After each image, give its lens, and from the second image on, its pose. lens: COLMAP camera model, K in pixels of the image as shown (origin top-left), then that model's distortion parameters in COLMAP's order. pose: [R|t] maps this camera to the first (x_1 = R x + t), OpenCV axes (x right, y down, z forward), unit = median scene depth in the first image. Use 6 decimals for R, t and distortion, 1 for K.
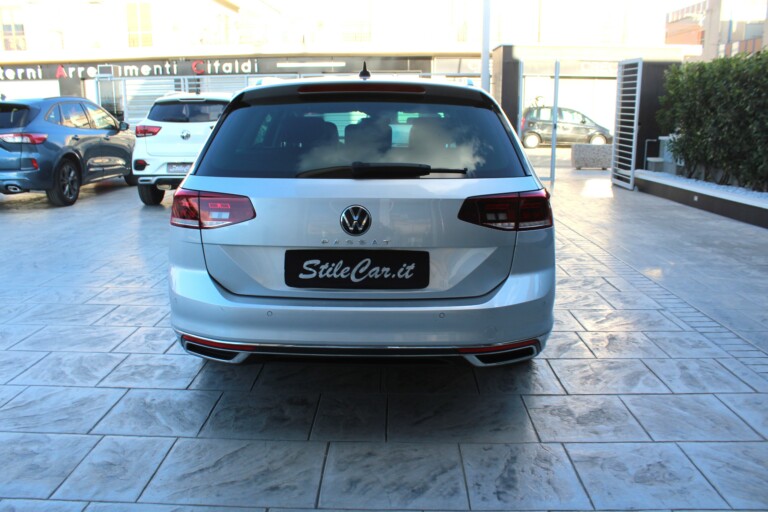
lens RADIAL K [[695.5, 0, 384.0], [0, 695.5, 256.0], [0, 0, 1]] dist [-0.223942, 0.150328]
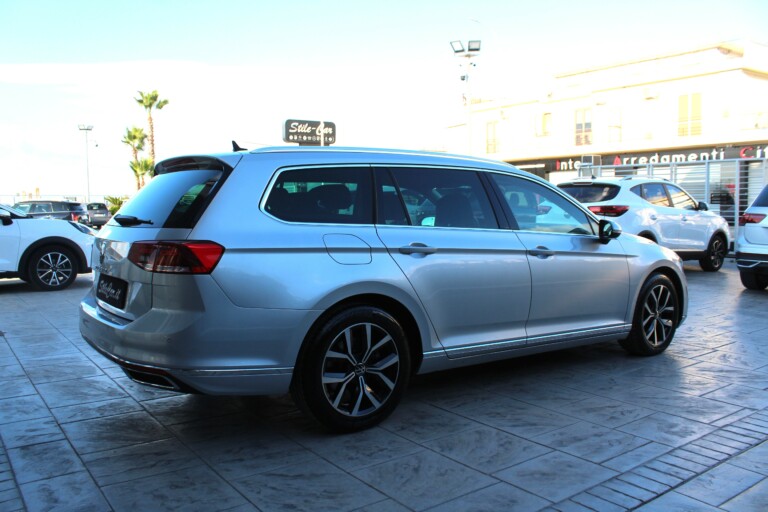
lens RADIAL K [[670.6, 0, 384.0], [0, 670.6, 256.0], [0, 0, 1]] dist [-0.204931, 0.289312]
pose [[0.603647, 0.047669, -0.795825, 0.246550], [-0.142700, 0.988551, -0.049027, -0.003391], [0.784376, 0.143159, 0.603539, 0.014968]]
